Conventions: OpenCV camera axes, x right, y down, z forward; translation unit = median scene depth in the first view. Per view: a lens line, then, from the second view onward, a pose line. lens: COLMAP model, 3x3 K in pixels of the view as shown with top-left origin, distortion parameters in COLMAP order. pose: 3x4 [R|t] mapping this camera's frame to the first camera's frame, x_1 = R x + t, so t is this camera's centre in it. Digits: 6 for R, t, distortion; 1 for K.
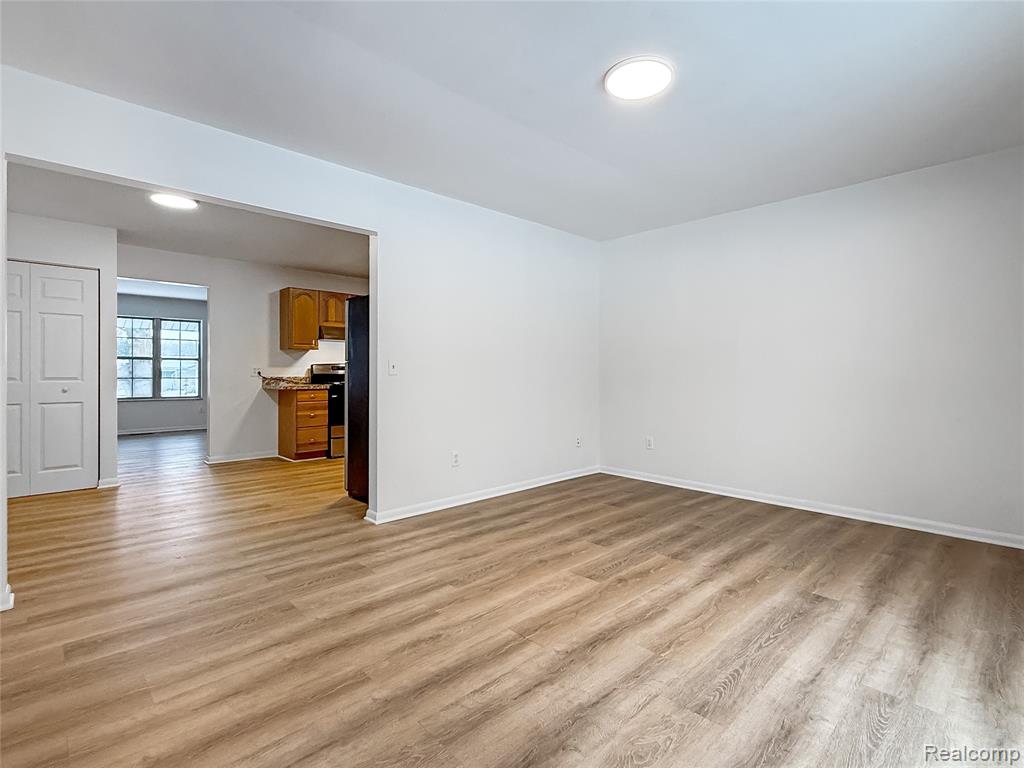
lens RADIAL K [[501.9, 0, 507.5], [0, 501.9, 371.0], [0, 0, 1]] dist [0.003190, 0.001316]
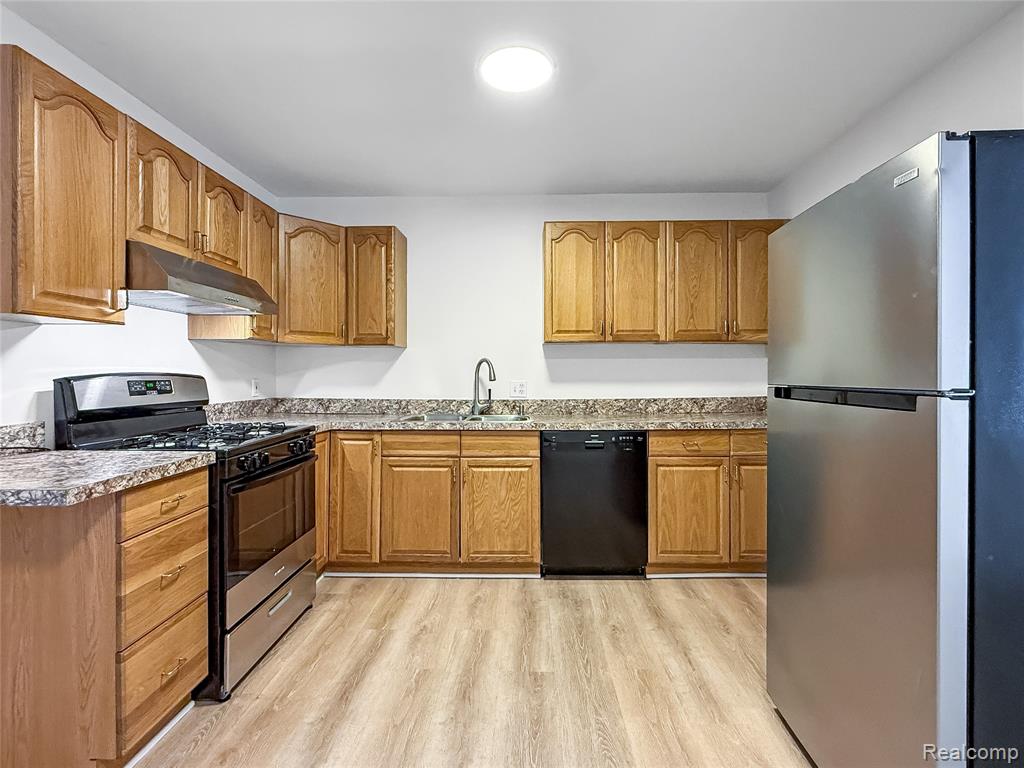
lens RADIAL K [[501.9, 0, 517.5], [0, 501.9, 373.4], [0, 0, 1]] dist [0.003190, 0.001316]
pose [[0.701874, 0.000209, 0.712301, -0.635797], [-0.007624, 0.999945, 0.007219, -0.029191], [-0.712260, -0.010497, 0.701837, 0.975114]]
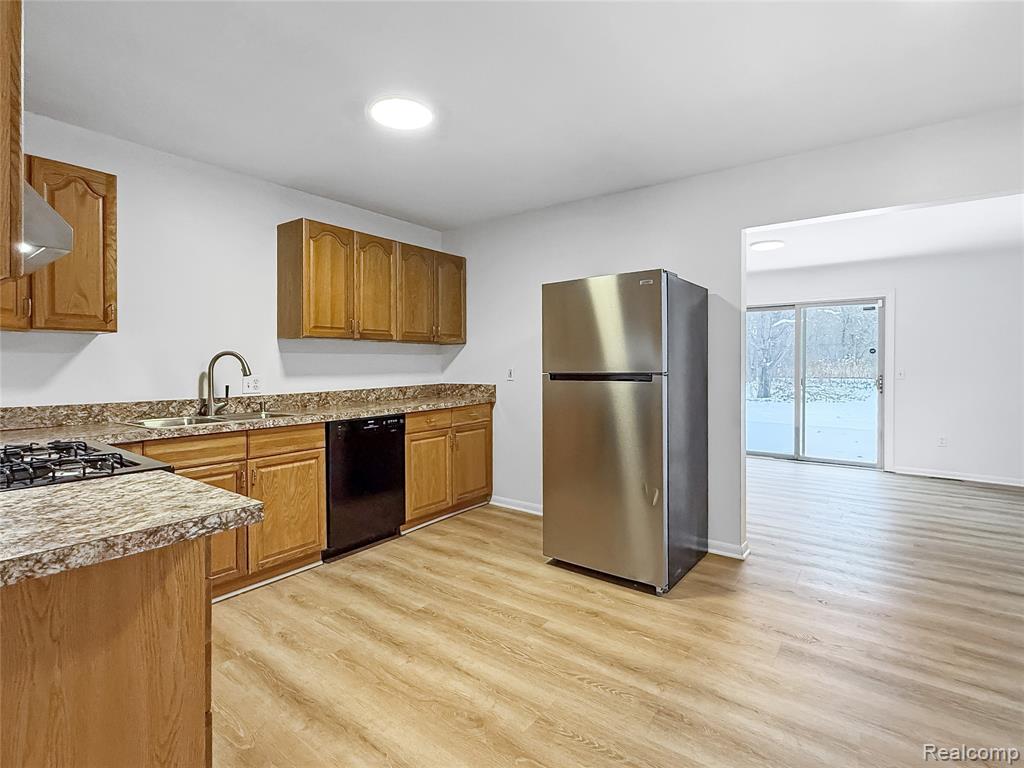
lens RADIAL K [[501.9, 0, 528.7], [0, 501.9, 366.3], [0, 0, 1]] dist [0.003190, 0.001316]
pose [[-0.190893, 0.000309, 0.981611, -0.879913], [-0.004148, 0.999991, -0.001121, -0.026881], [-0.981602, -0.004285, -0.190889, 1.274834]]
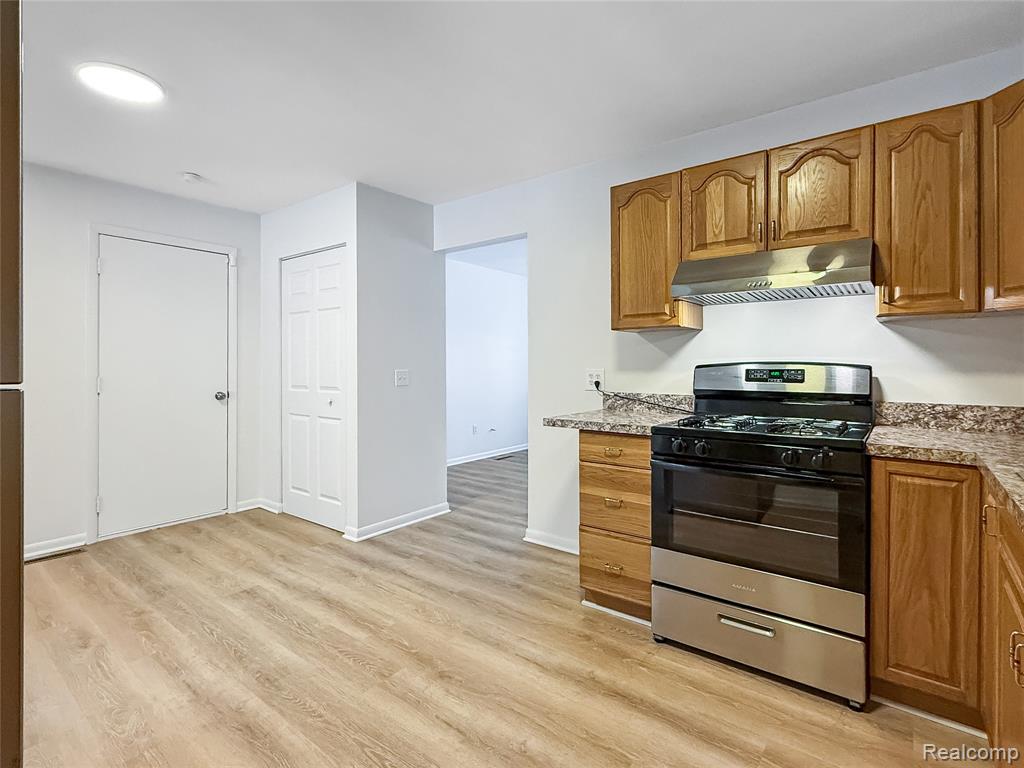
lens RADIAL K [[501.9, 0, 515.1], [0, 501.9, 363.8], [0, 0, 1]] dist [0.003190, 0.001316]
pose [[0.153821, -0.002194, -0.988096, -0.034830], [0.005205, 0.999985, -0.001410, -0.022325], [0.988085, -0.004926, 0.153830, 1.233317]]
